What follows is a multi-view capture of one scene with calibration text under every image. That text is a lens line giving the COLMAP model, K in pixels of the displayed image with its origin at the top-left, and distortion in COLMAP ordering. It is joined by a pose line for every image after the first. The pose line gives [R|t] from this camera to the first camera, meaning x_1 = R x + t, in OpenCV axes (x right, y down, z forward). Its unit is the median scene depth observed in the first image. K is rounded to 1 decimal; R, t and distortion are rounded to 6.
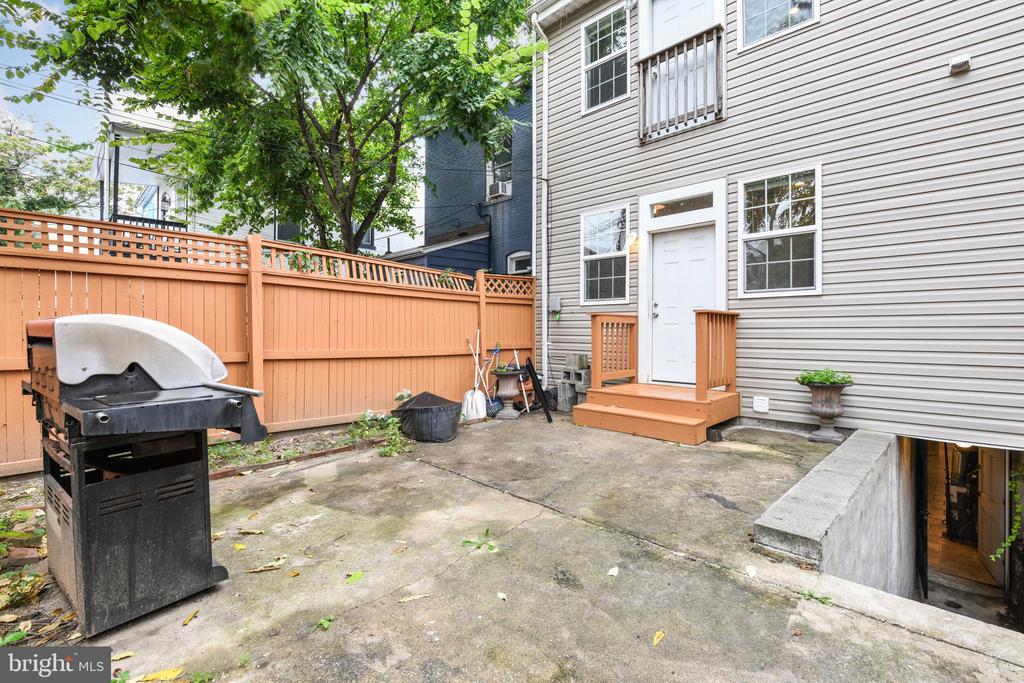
lens RADIAL K [[453.7, 0, 543.4], [0, 453.7, 338.7], [0, 0, 1]] dist [-0.018798, -0.000374]
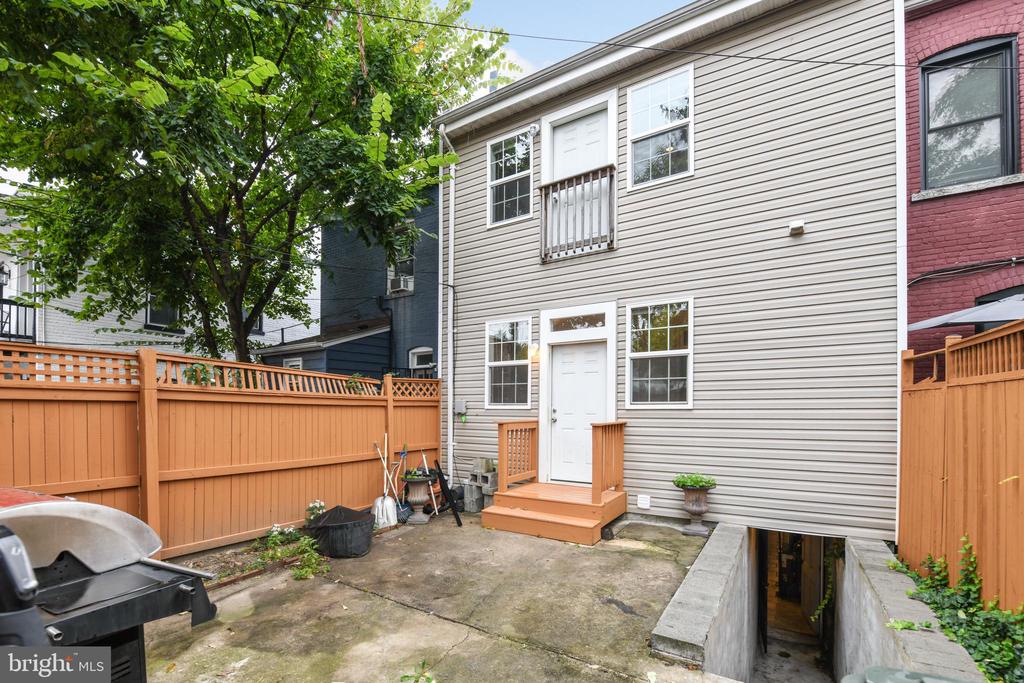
lens RADIAL K [[467.5, 0, 488.5], [0, 467.5, 341.3], [0, 0, 1]] dist [-0.015942, -0.008493]
pose [[0.977859, 0.007950, 0.209113, -0.153006], [-0.007499, 0.999968, -0.002949, -0.247868], [-0.209129, 0.001316, 0.977887, -0.081066]]
